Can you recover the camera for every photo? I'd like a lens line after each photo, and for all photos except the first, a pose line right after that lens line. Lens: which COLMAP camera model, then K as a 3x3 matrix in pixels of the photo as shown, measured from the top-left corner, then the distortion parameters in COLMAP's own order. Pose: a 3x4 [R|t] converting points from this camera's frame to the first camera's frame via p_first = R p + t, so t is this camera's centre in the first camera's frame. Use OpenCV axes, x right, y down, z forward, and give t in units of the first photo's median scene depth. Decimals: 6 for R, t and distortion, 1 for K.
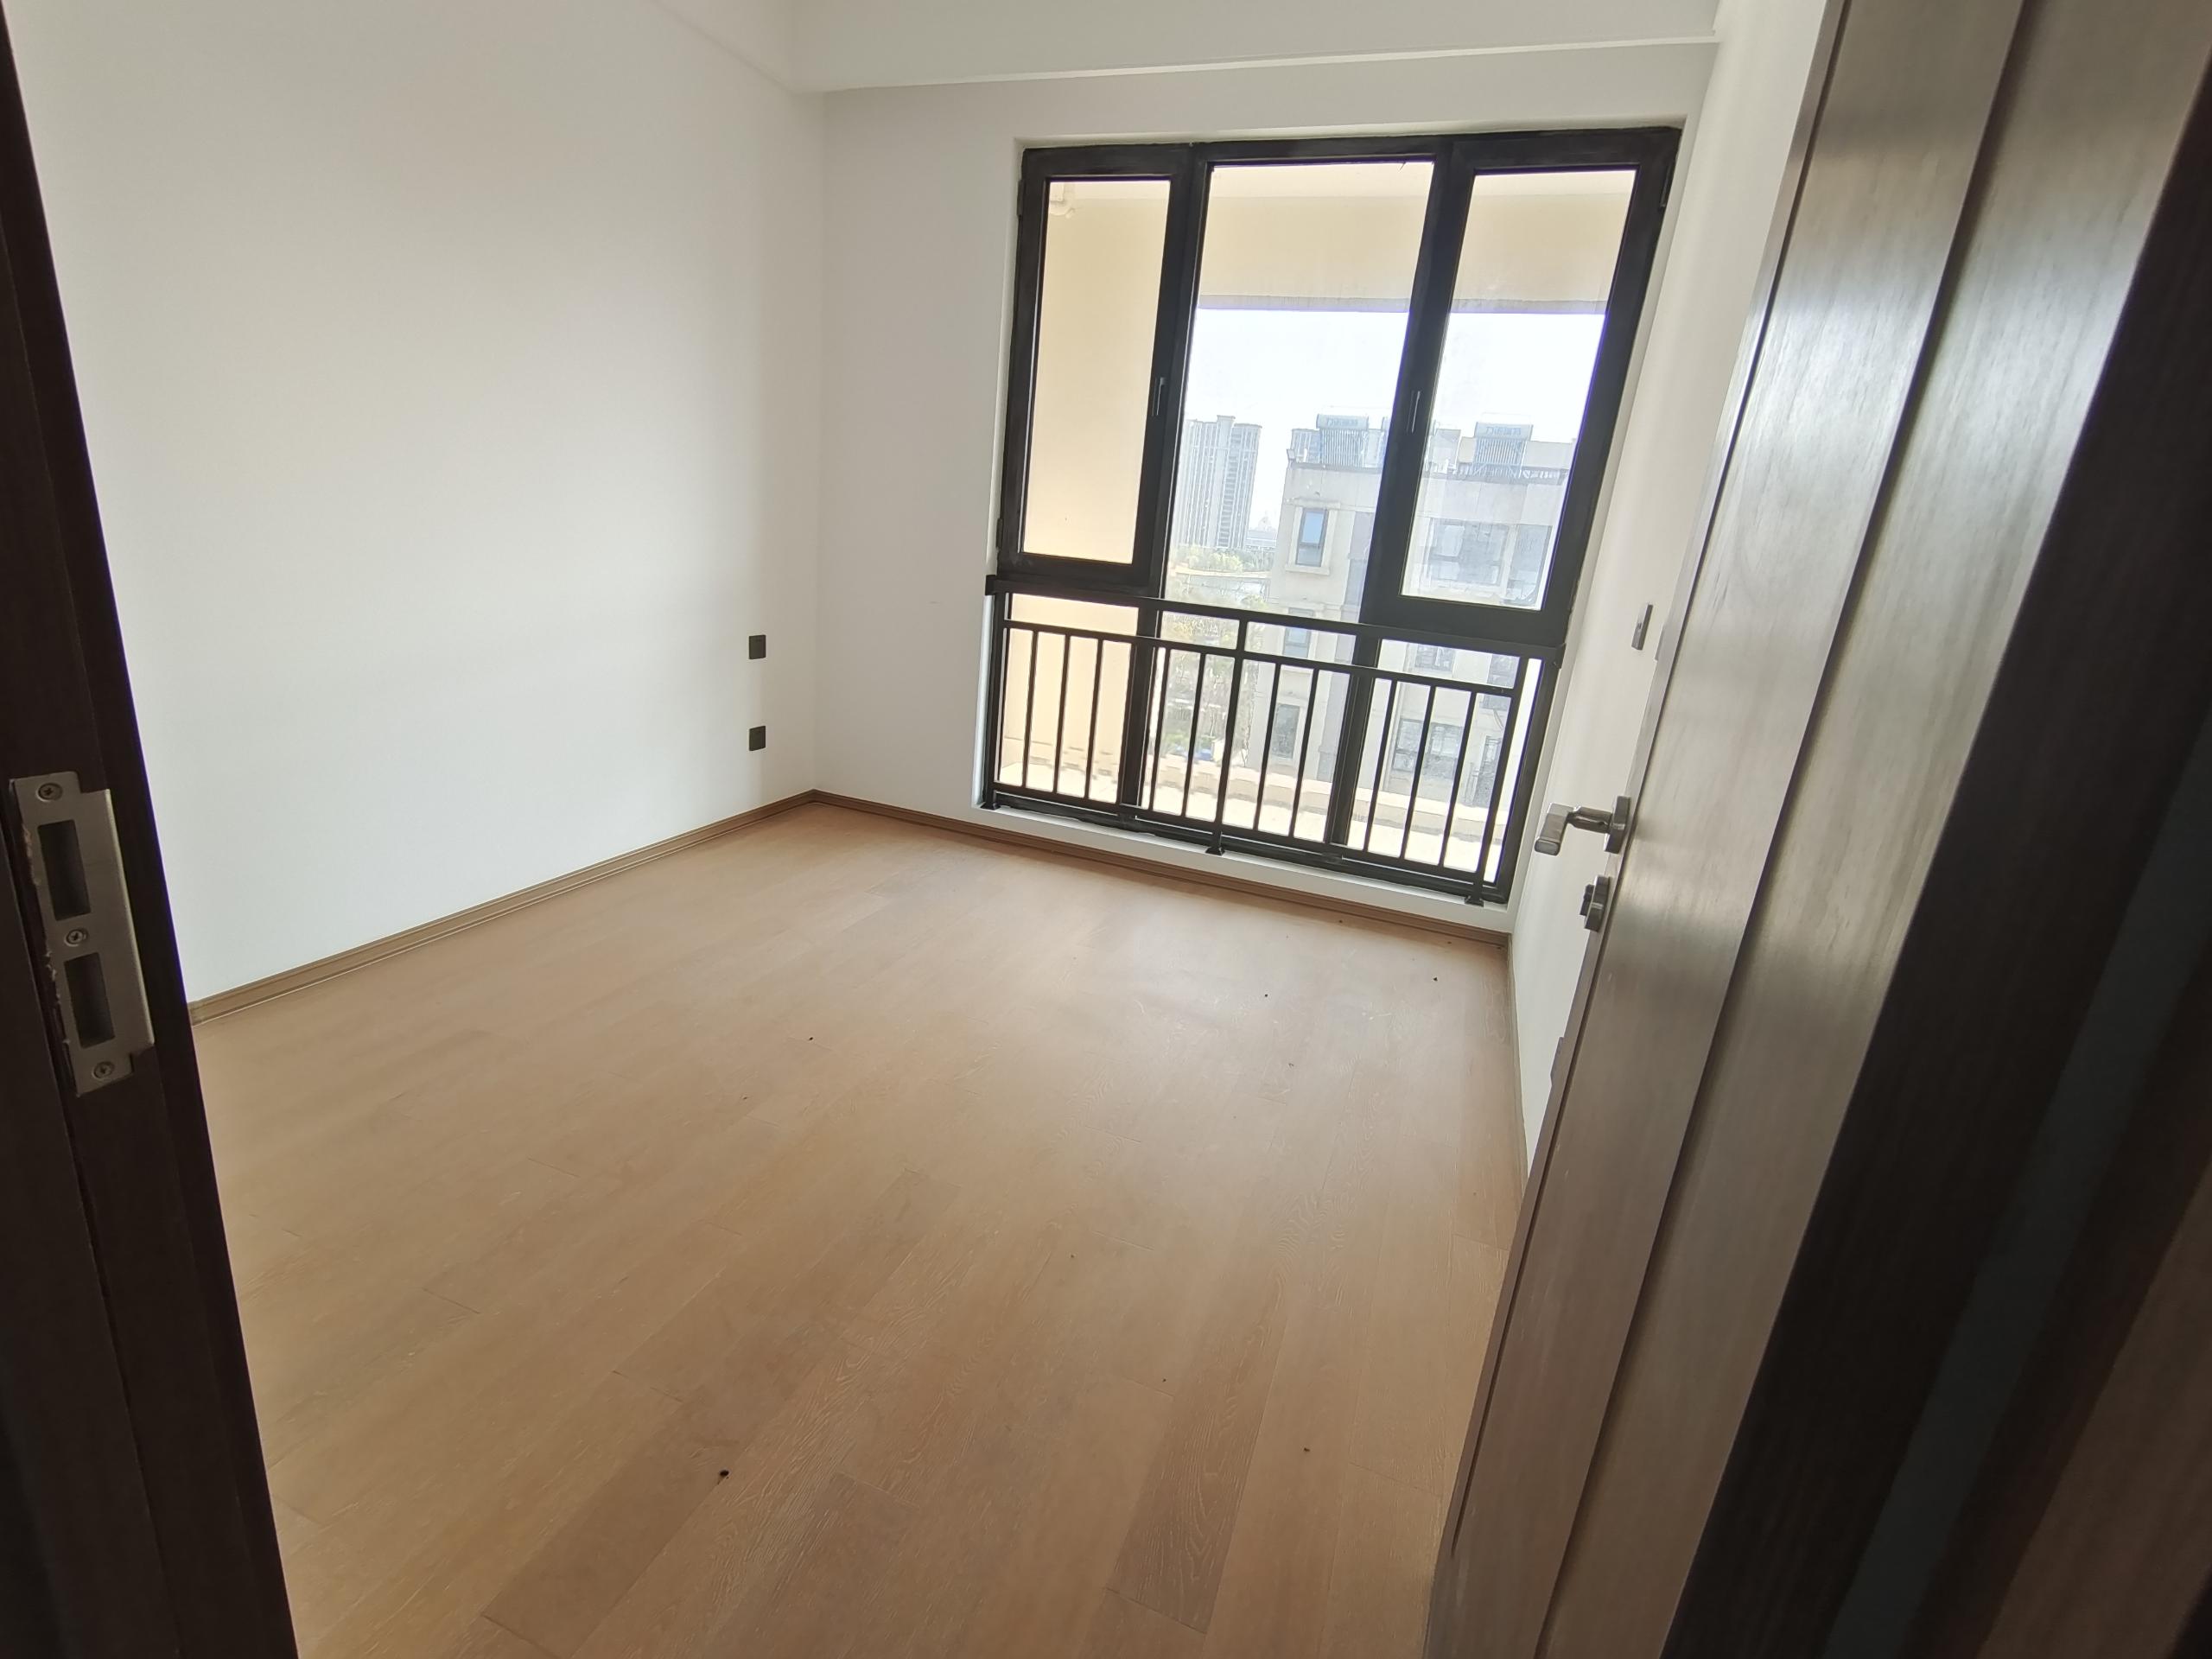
lens RADIAL K [[1015.4, 0, 1122.8], [0, 1015.4, 839.4], [0, 0, 1]] dist [-0.018896, 0.036154]
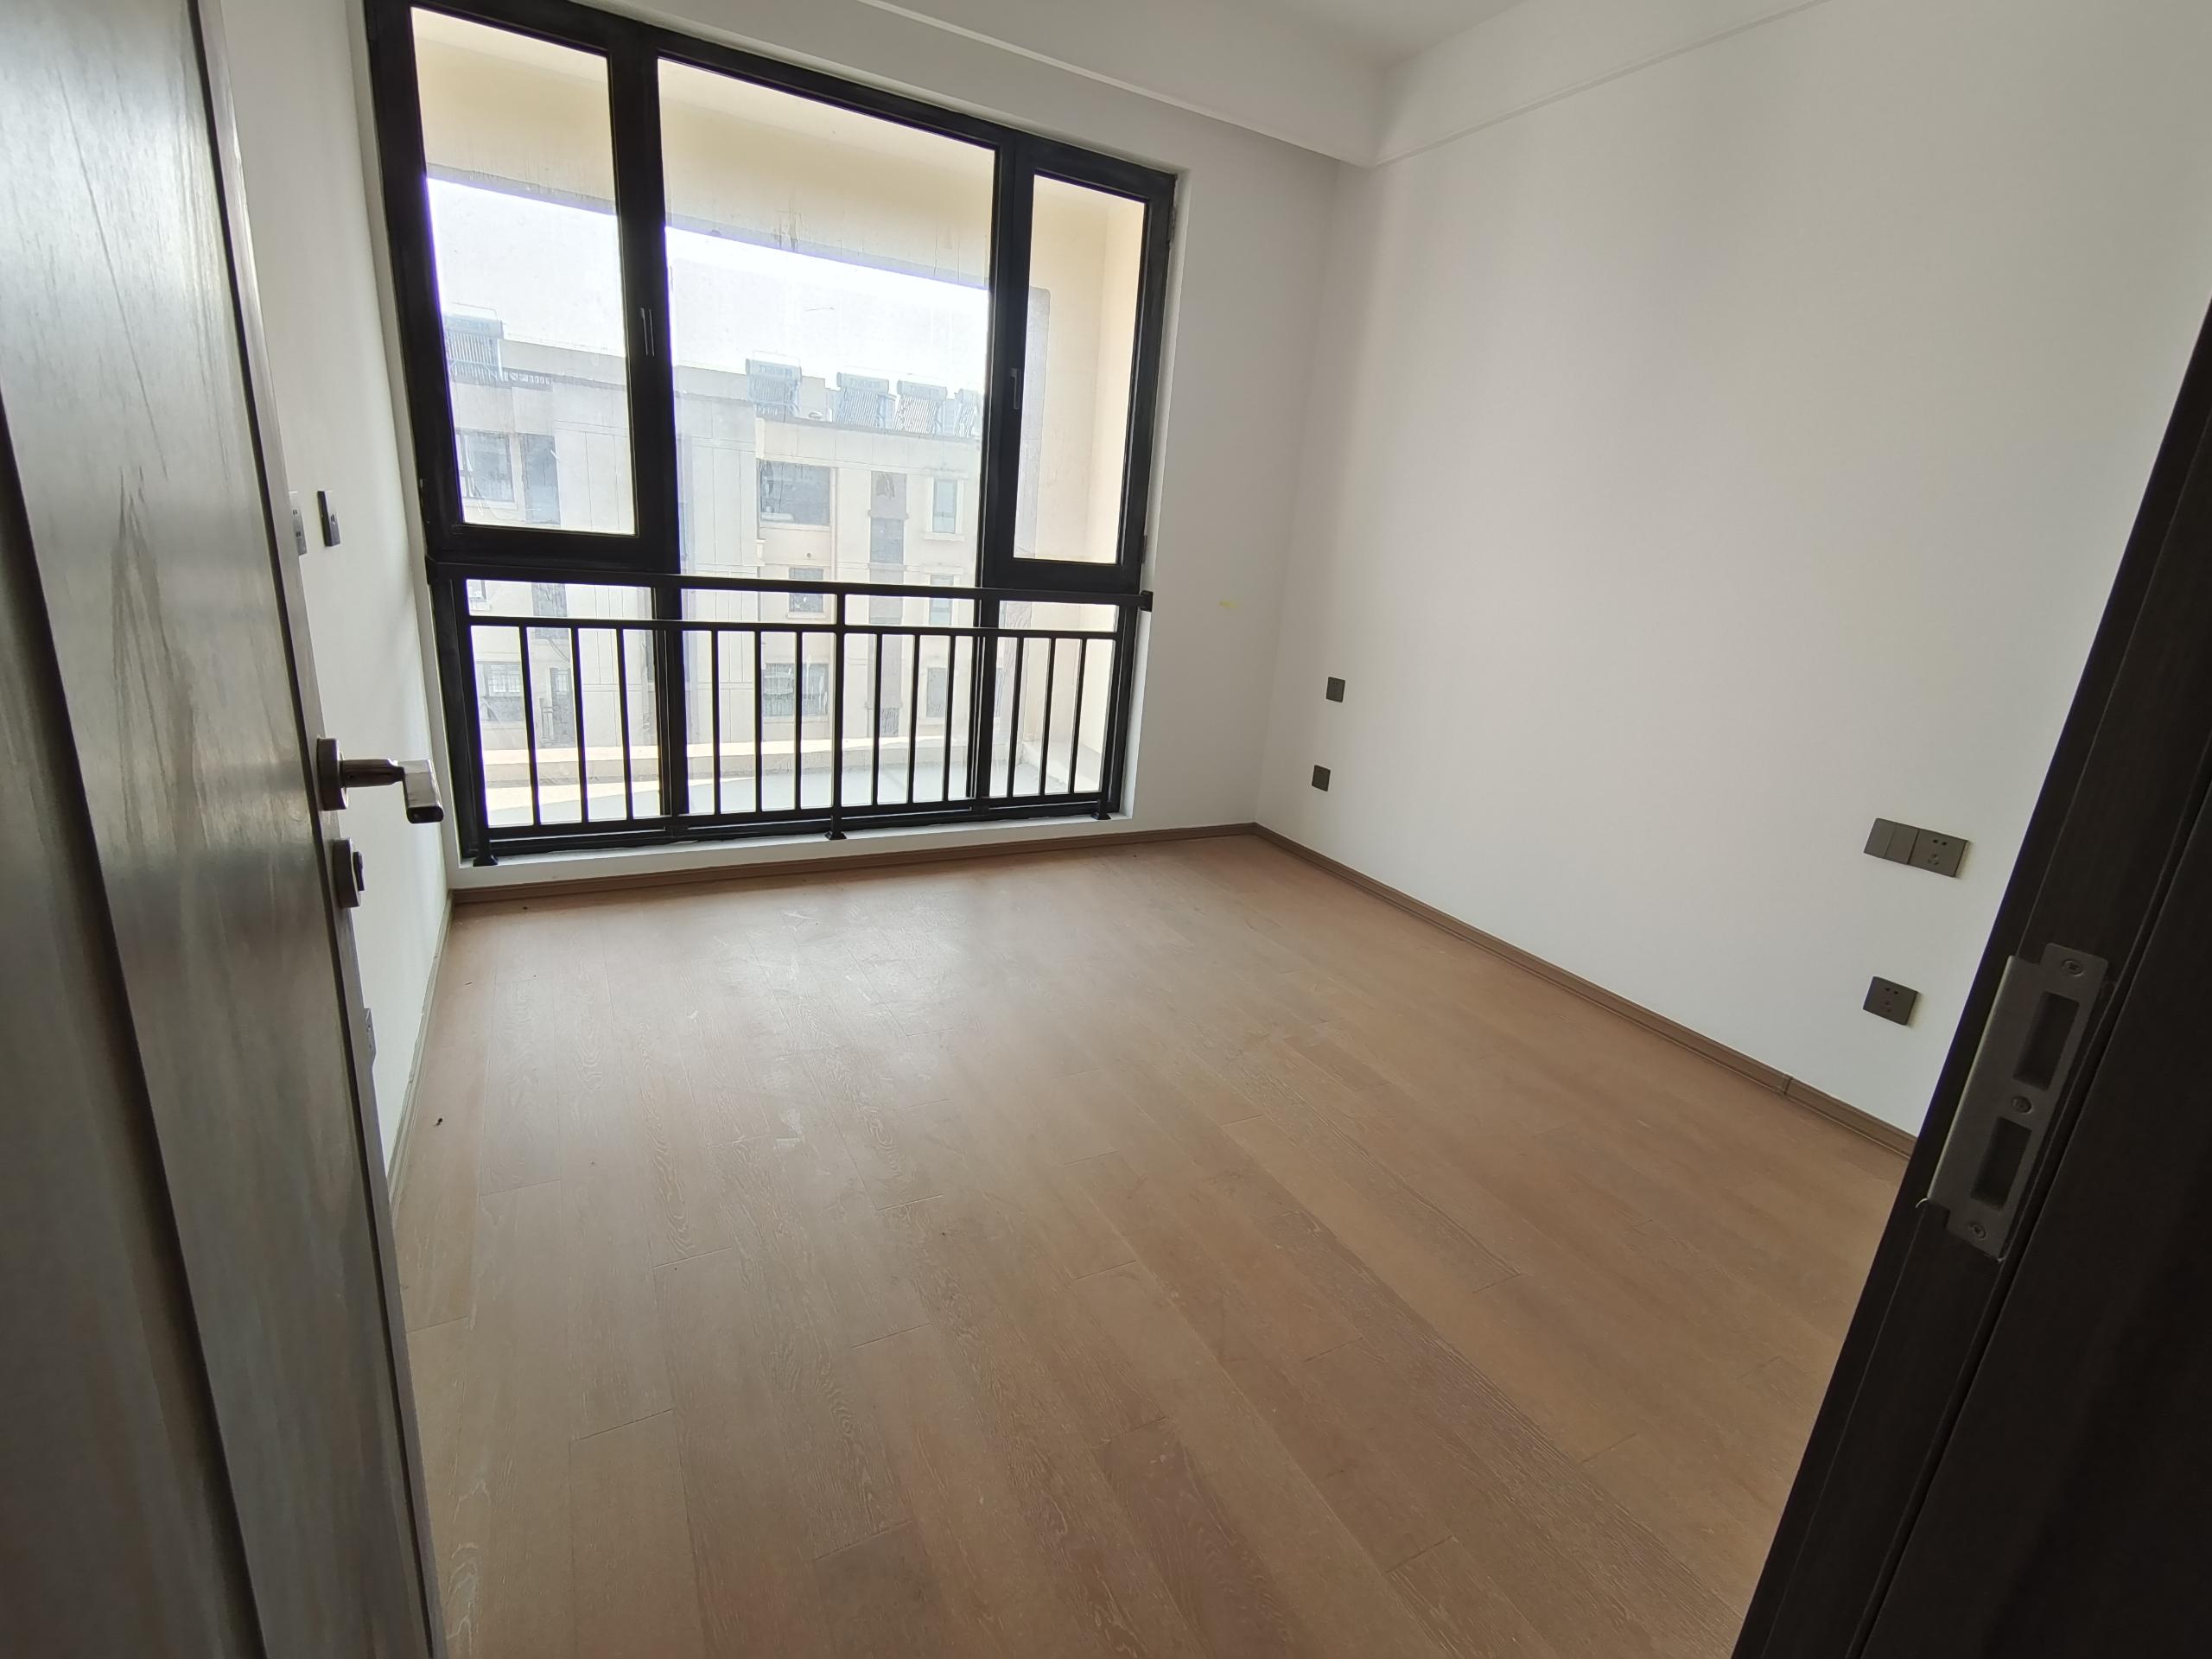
lens RADIAL K [[1015.4, 0, 1122.8], [0, 1015.4, 839.4], [0, 0, 1]] dist [-0.018896, 0.036154]
pose [[0.665806, -0.259705, 0.699469, -0.457026], [0.208508, 0.964881, 0.159777, -0.093594], [-0.716399, 0.039465, 0.696574, 0.159274]]
